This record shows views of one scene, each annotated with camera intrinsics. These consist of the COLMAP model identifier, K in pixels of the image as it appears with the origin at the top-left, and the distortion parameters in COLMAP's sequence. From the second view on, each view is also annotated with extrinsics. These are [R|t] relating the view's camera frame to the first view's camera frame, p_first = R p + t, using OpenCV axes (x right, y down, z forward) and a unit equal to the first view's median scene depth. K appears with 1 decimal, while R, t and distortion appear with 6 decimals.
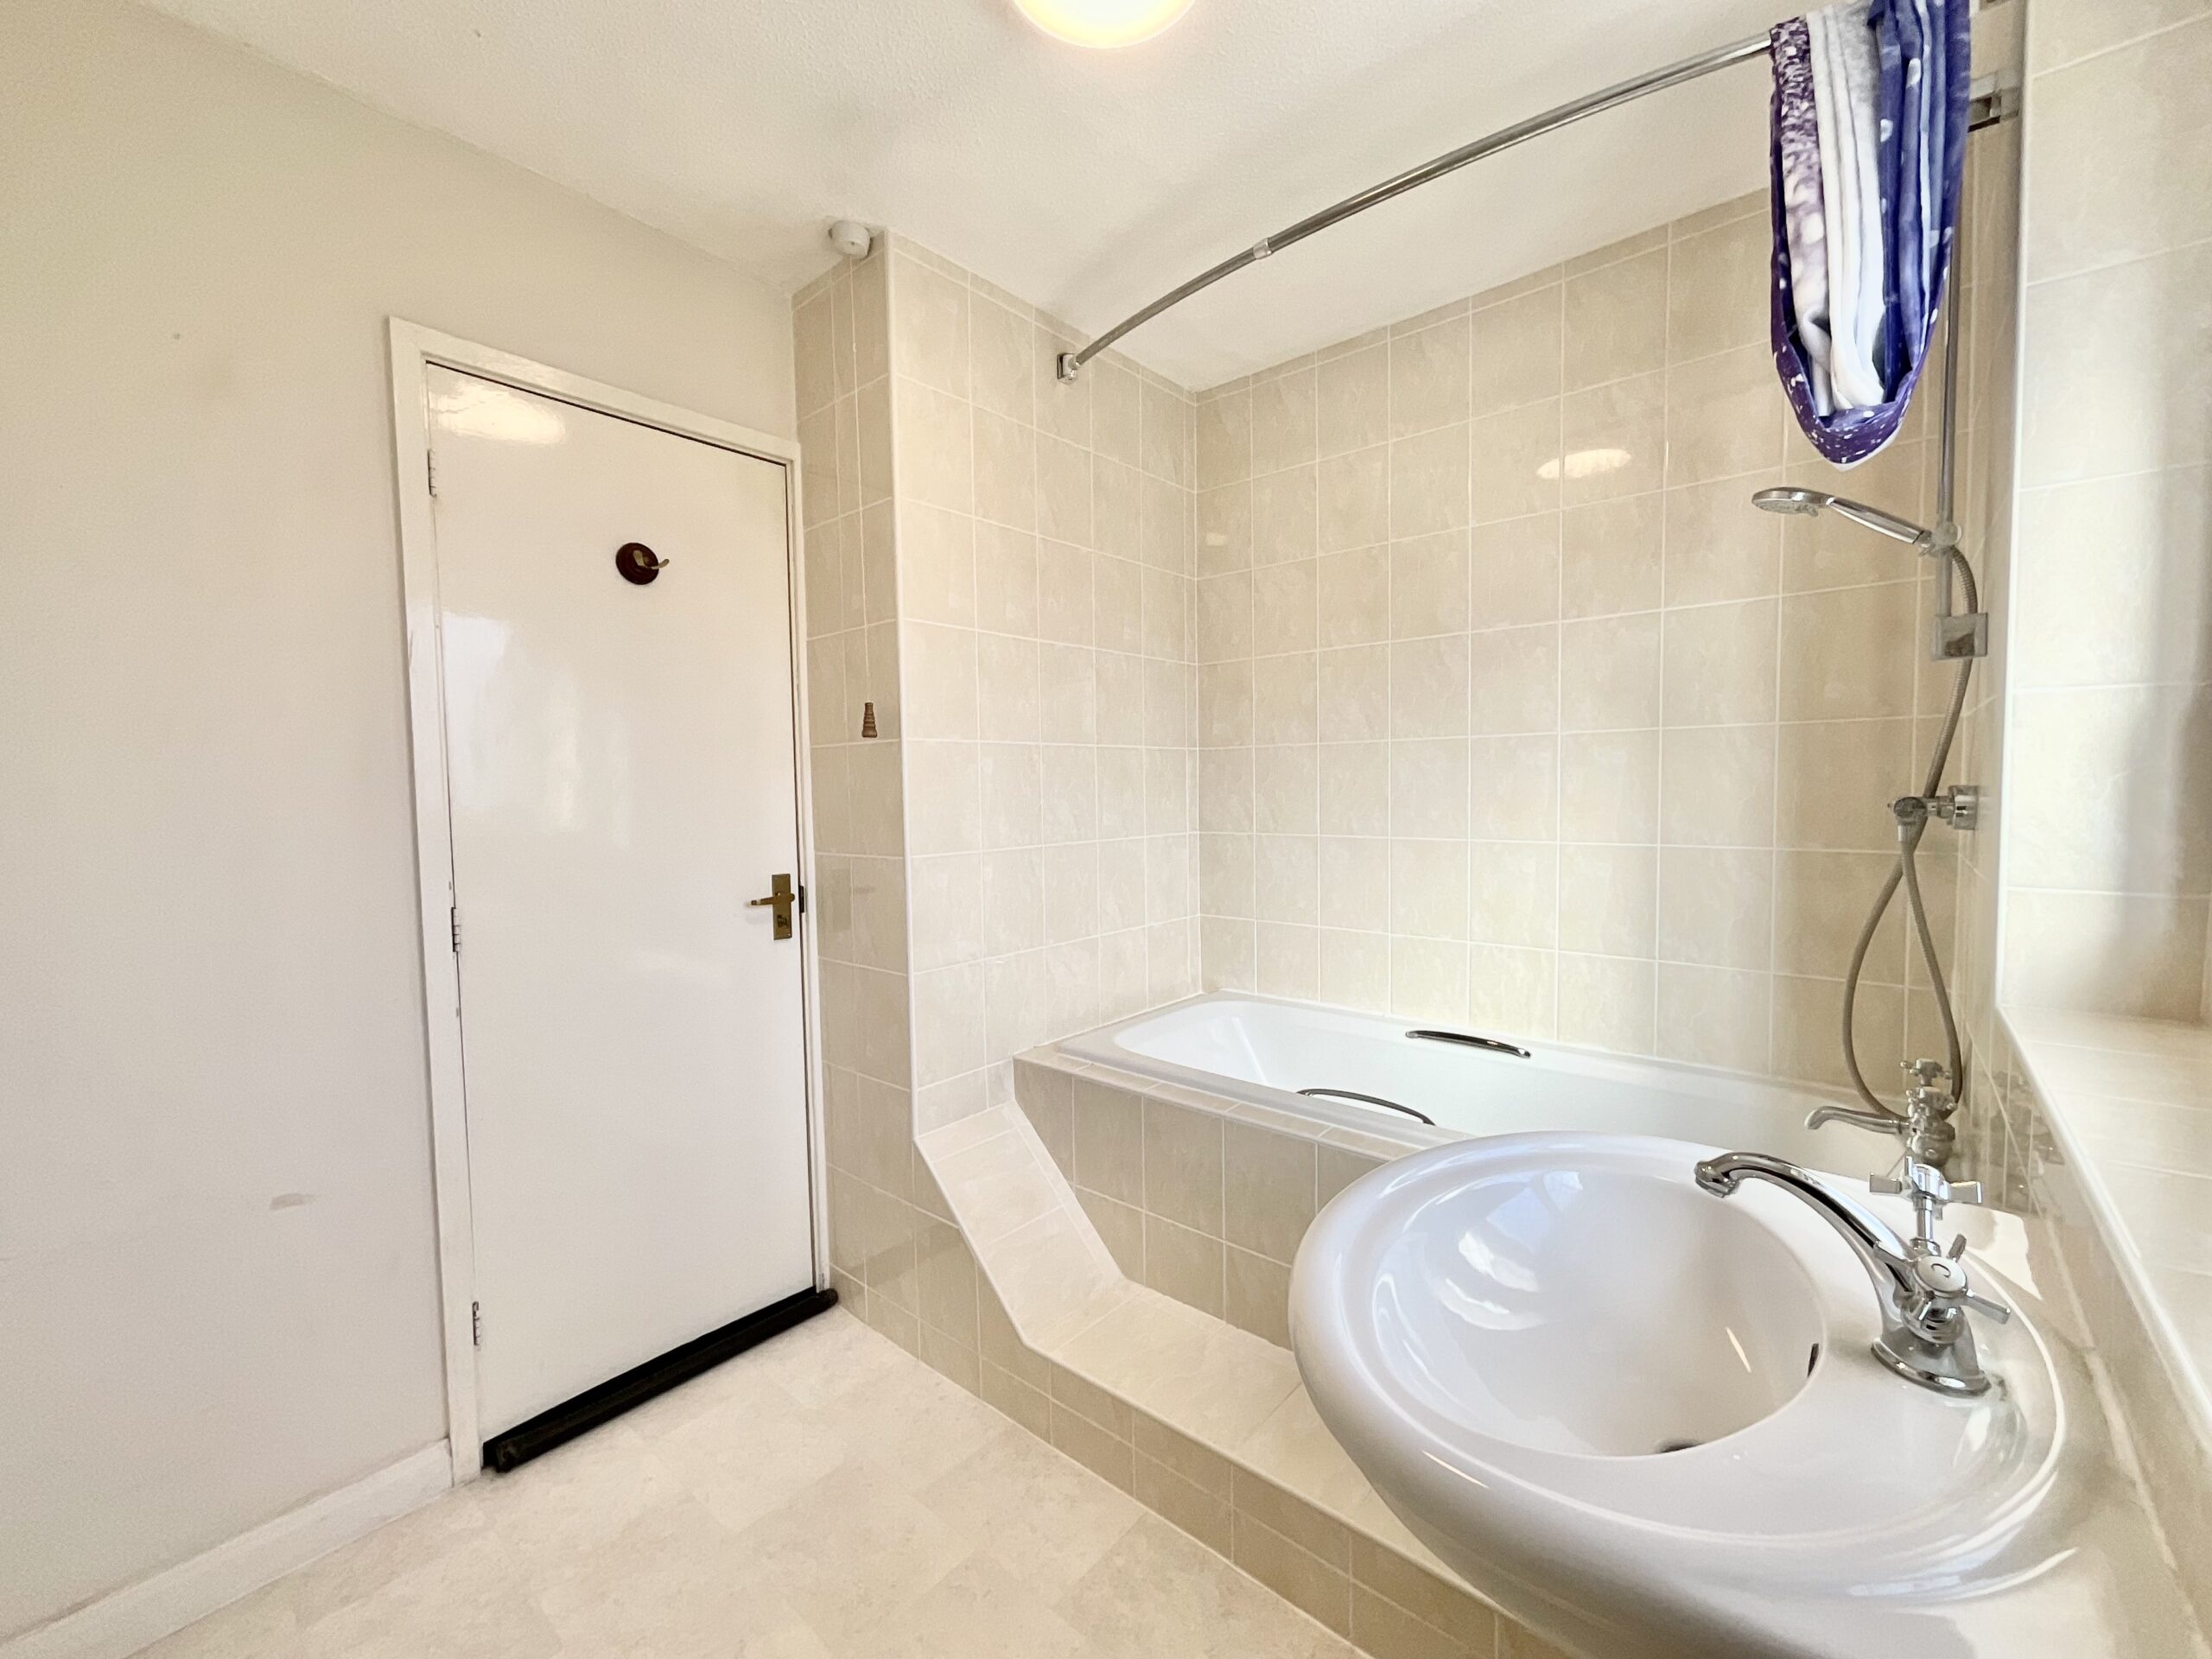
lens RADIAL K [[905.0, 0, 1110.7], [0, 905.0, 827.1], [0, 0, 1]] dist [0.000727, 0.000475]
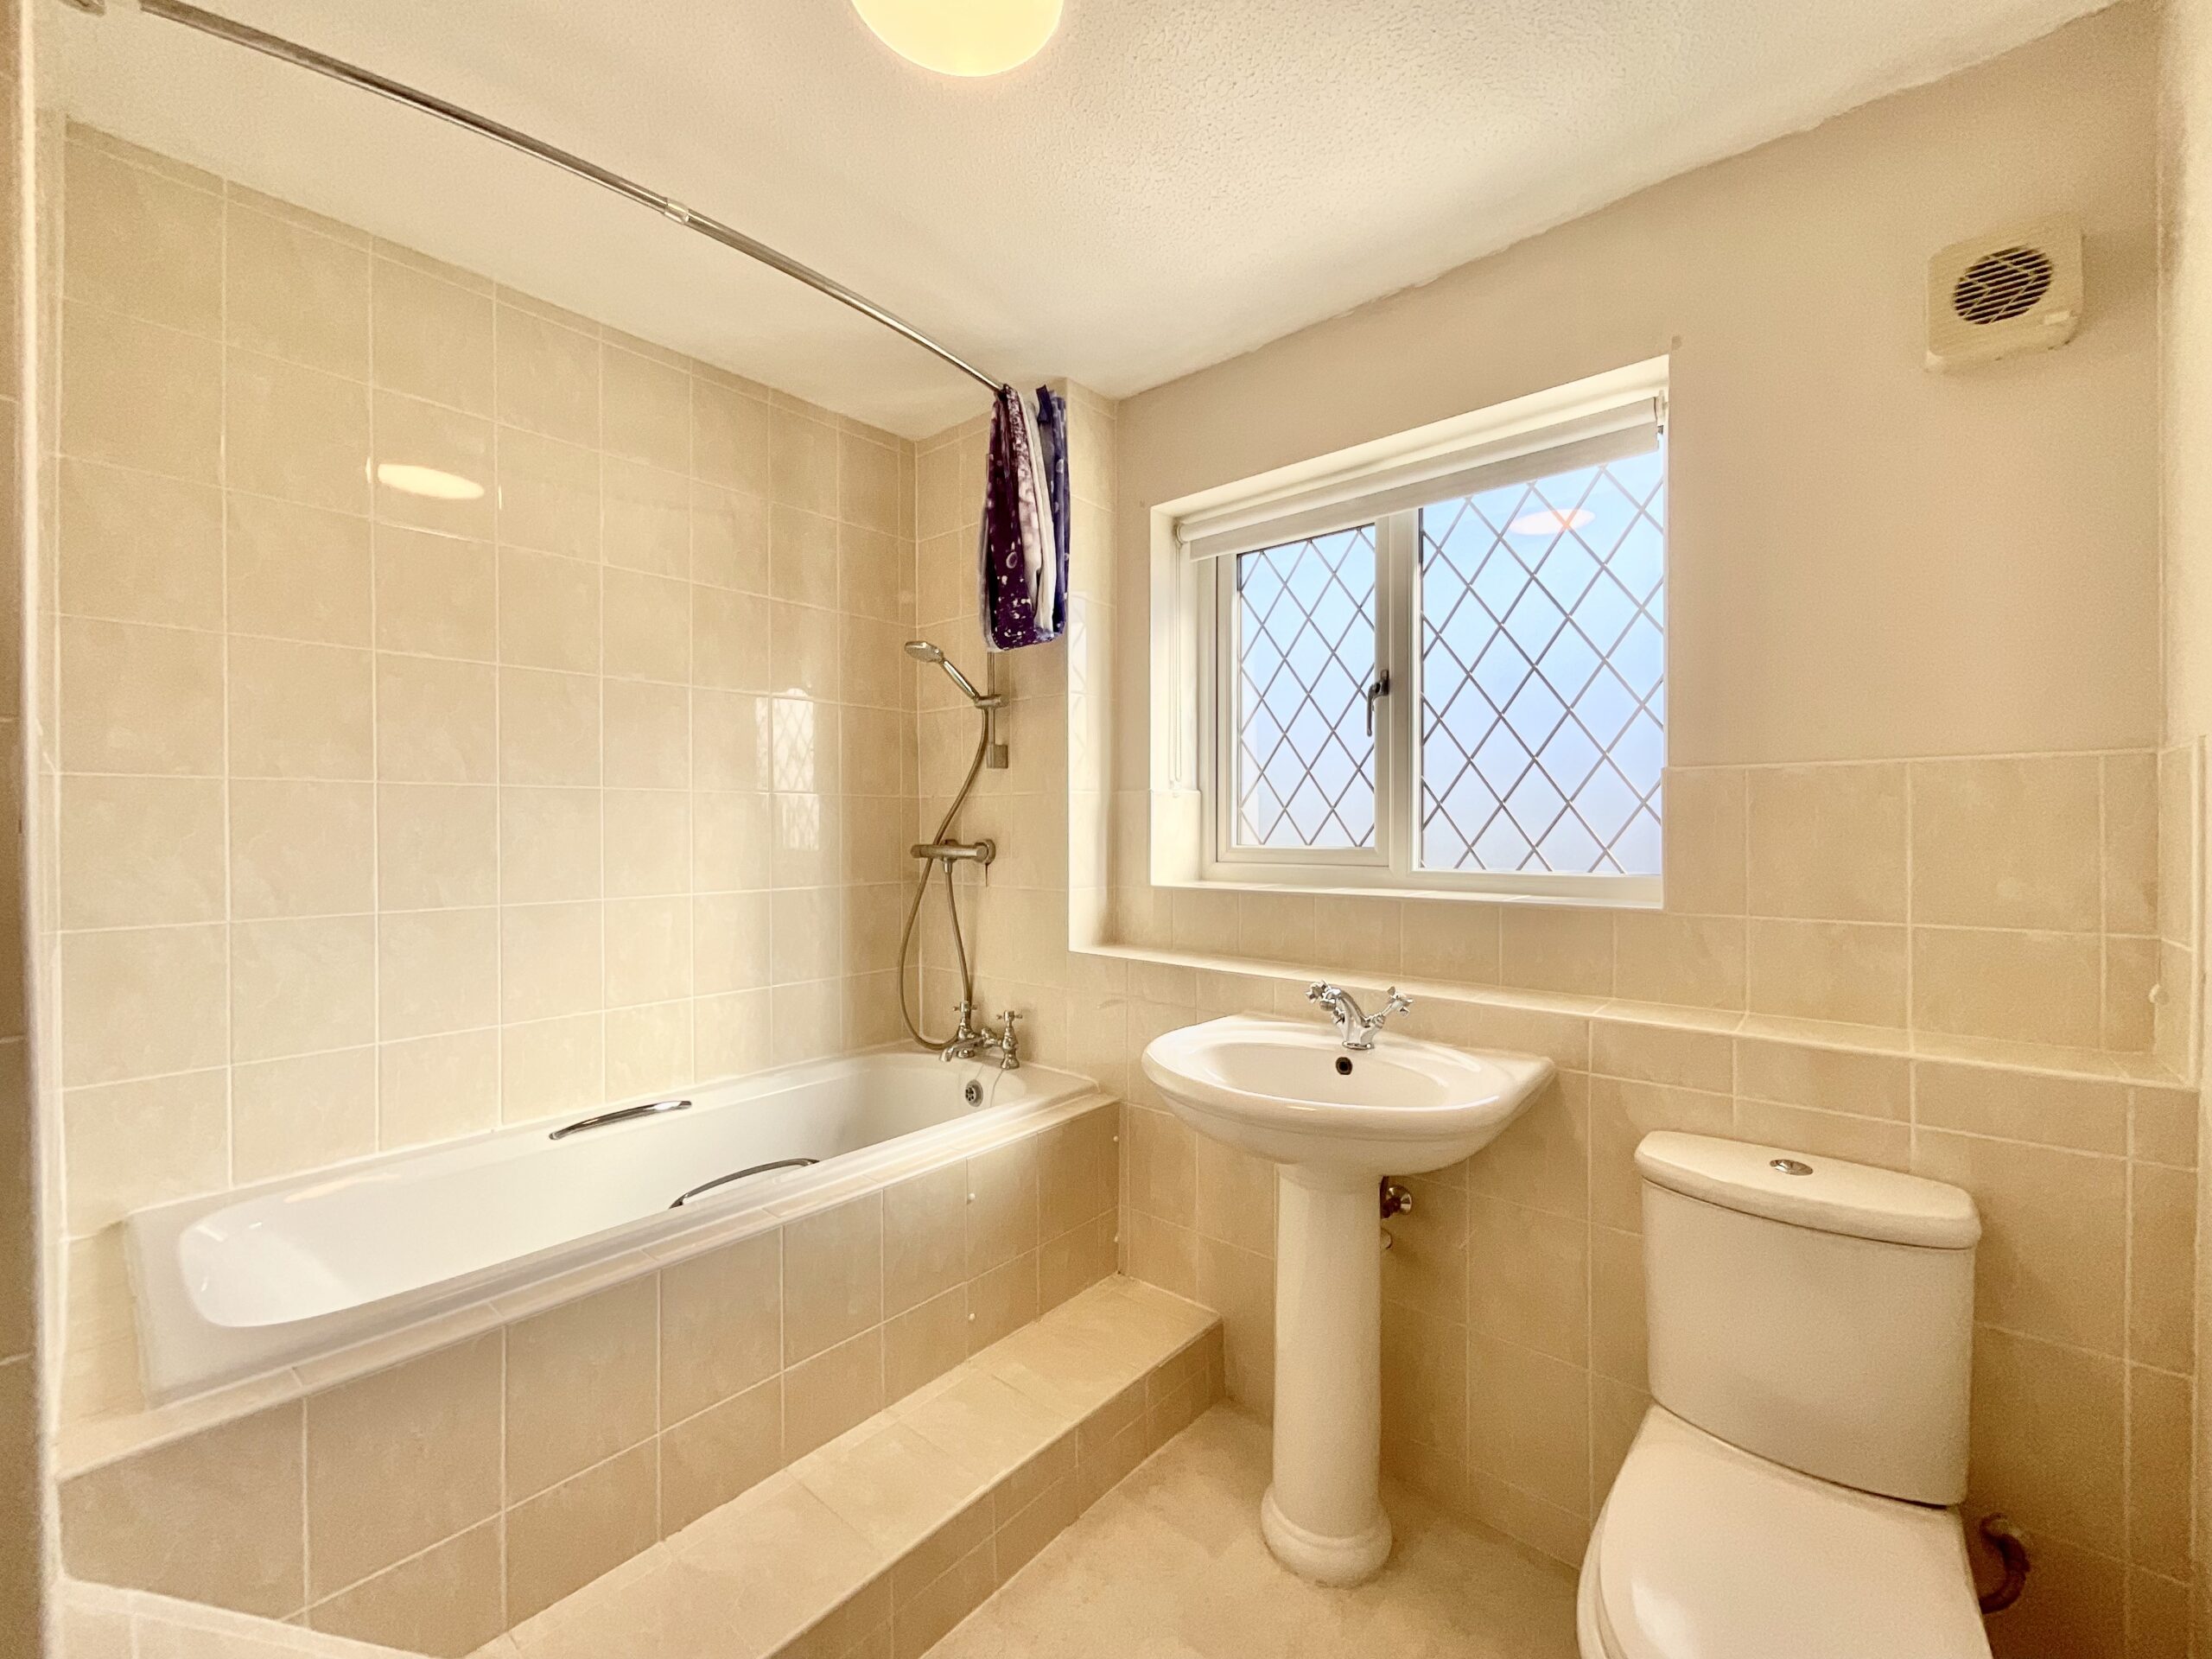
lens RADIAL K [[905.0, 0, 1110.7], [0, 905.0, 827.1], [0, 0, 1]] dist [0.000727, 0.000475]
pose [[0.001035, 0.012865, 0.999917, -0.552628], [0.053310, 0.998495, -0.012902, -0.020531], [-0.998577, 0.053319, 0.000348, 0.506094]]
